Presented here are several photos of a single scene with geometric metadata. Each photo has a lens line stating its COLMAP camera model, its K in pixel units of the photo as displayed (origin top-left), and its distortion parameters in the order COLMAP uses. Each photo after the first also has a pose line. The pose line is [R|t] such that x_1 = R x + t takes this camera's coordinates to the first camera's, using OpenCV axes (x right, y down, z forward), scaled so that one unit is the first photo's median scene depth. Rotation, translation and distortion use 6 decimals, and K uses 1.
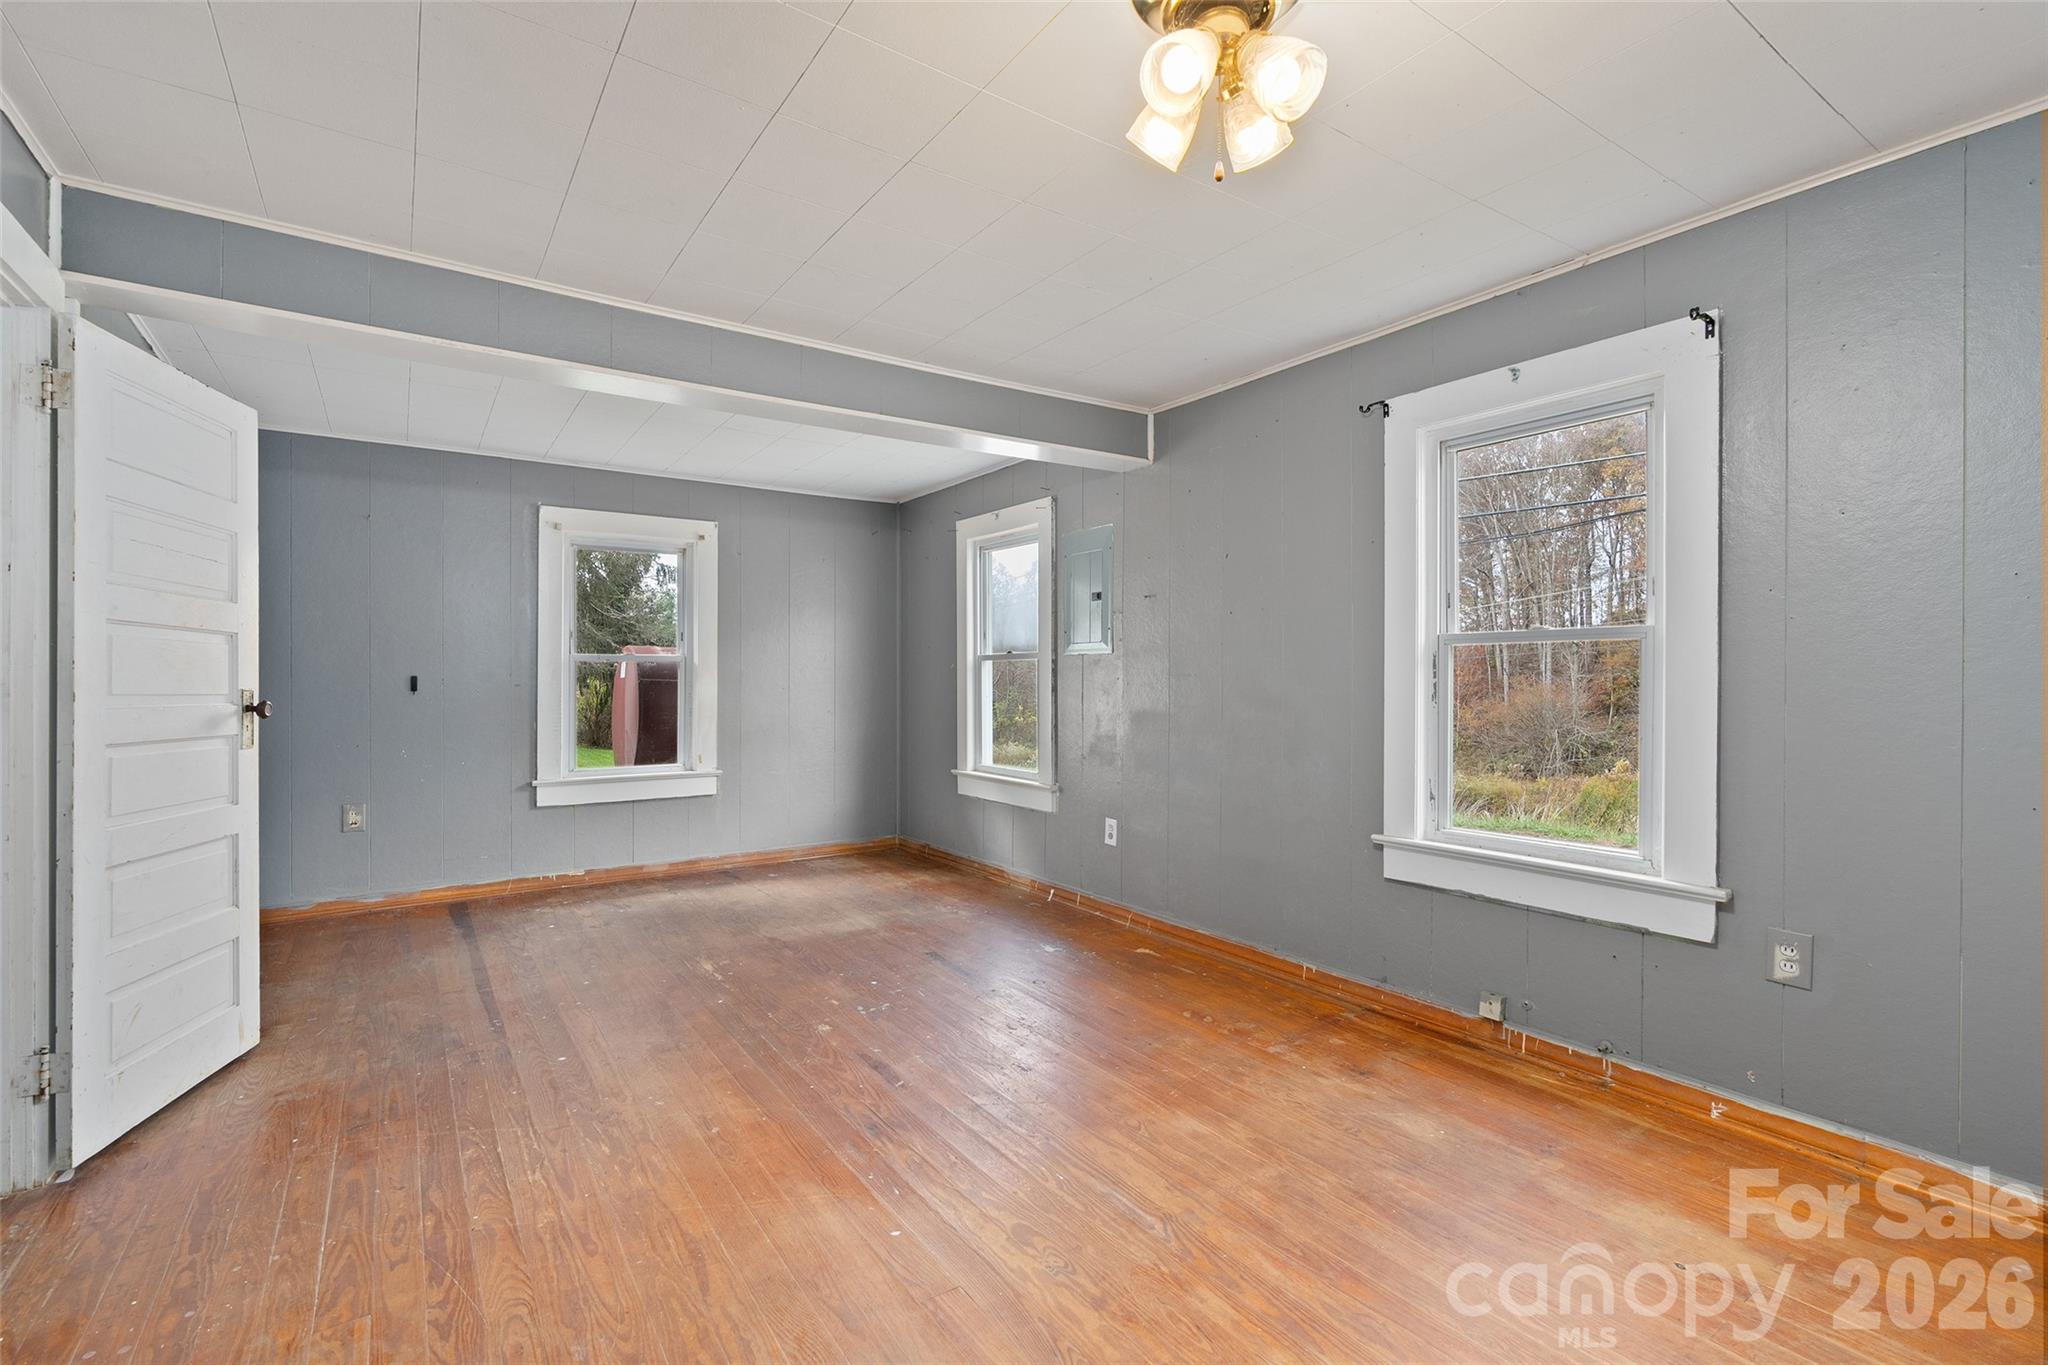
lens RADIAL K [[923.5, 0, 1024.1], [0, 923.5, 680.5], [0, 0, 1]] dist [-0.006595, 0.000076]
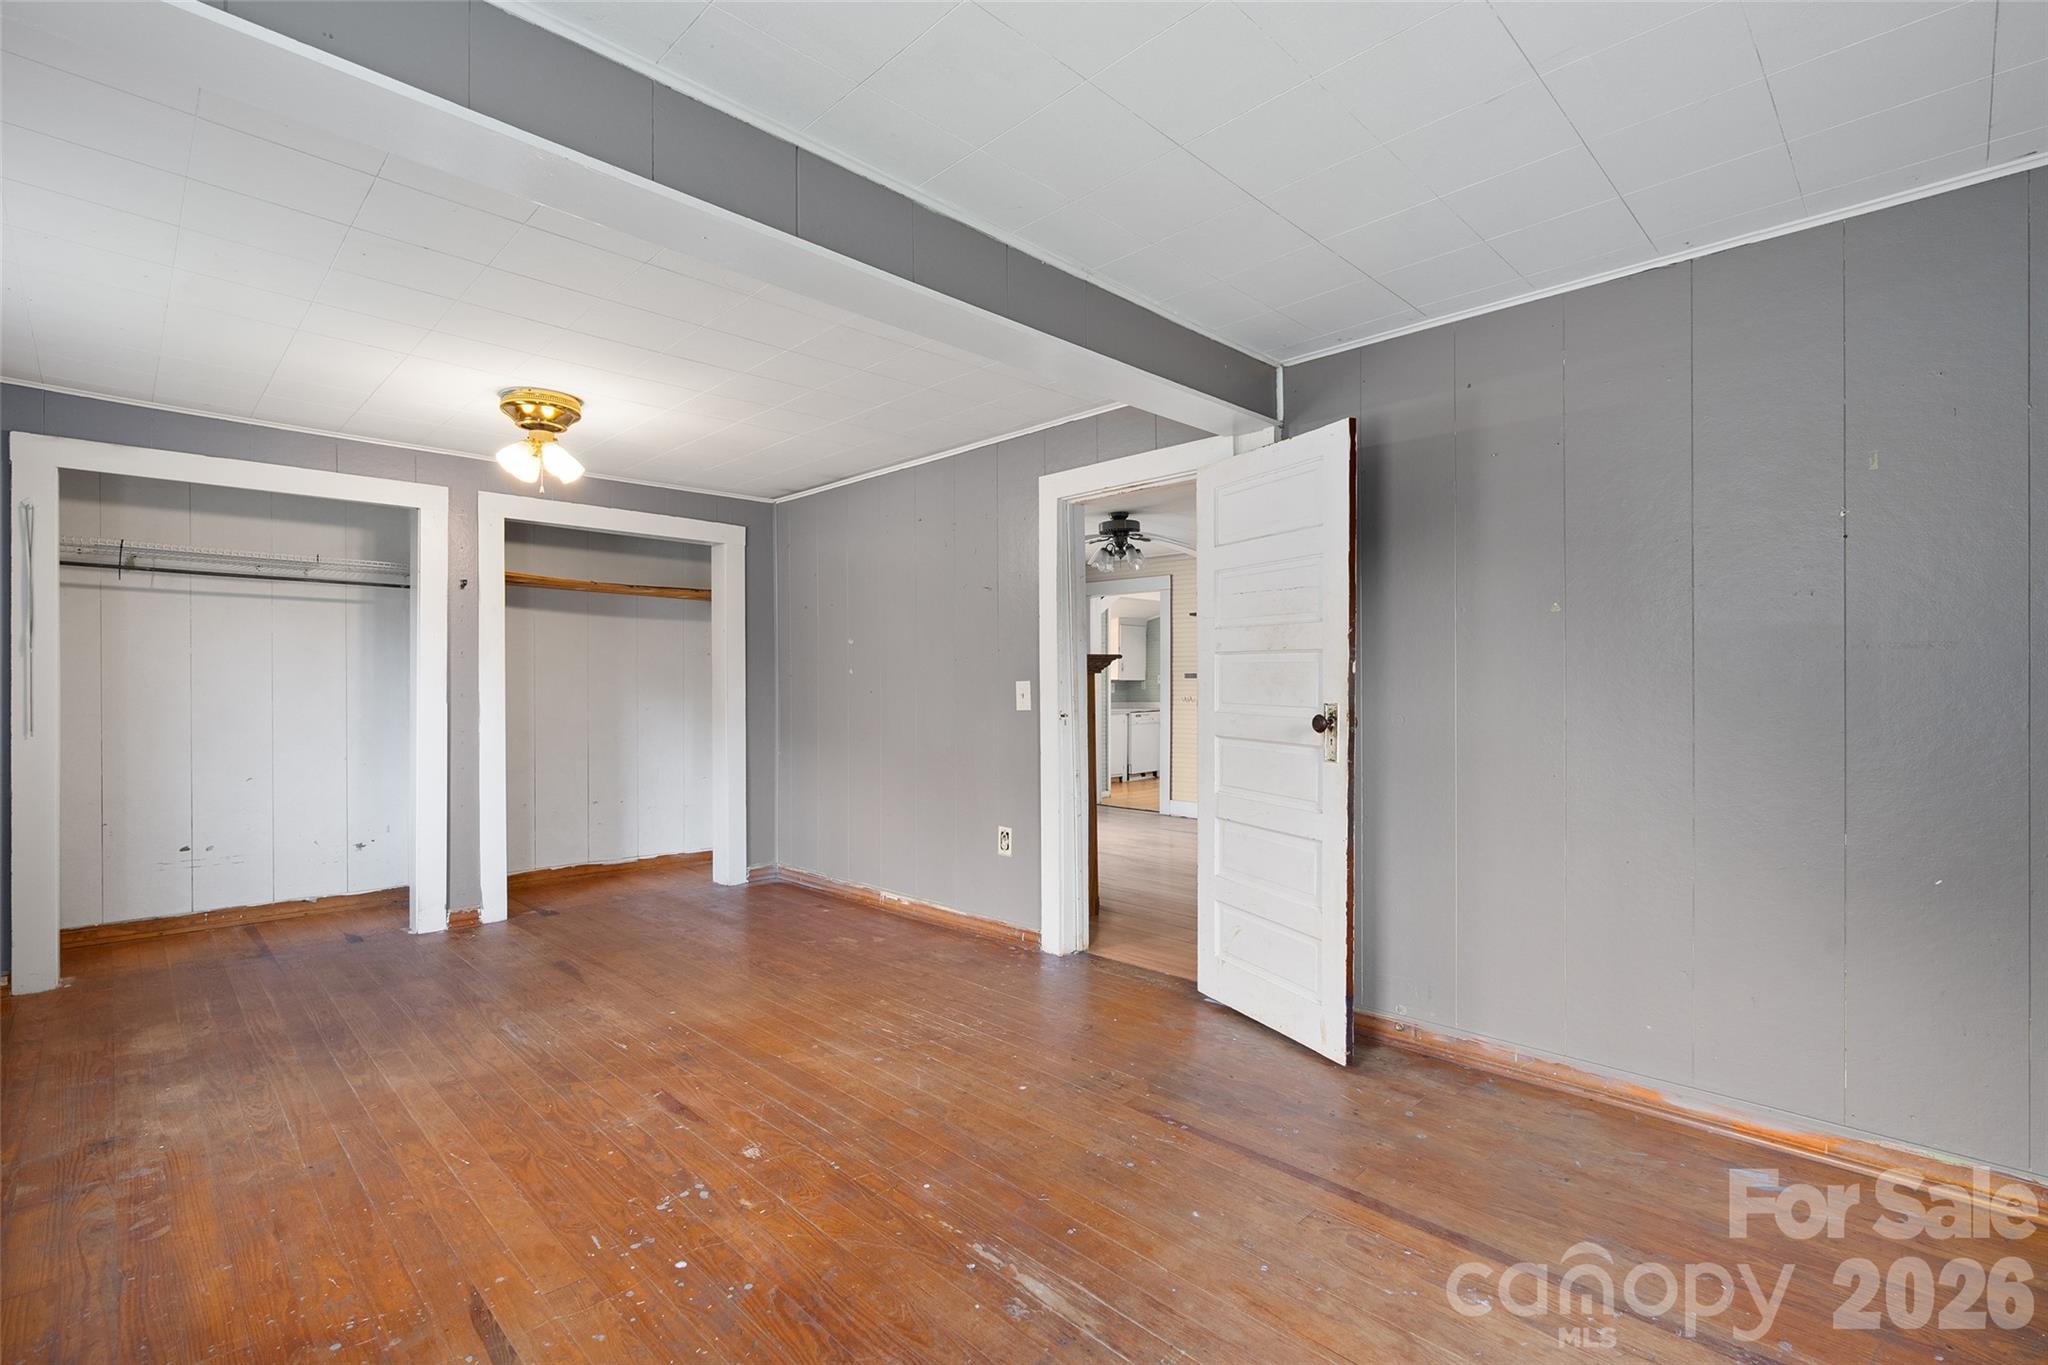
lens RADIAL K [[923.5, 0, 1018.2], [0, 923.5, 685.8], [0, 0, 1]] dist [-0.006595, 0.000076]
pose [[-0.984233, 0.000335, -0.176878, -0.322945], [0.000284, 1.000000, 0.000313, -0.010580], [0.176878, 0.000258, -0.984233, 1.930306]]
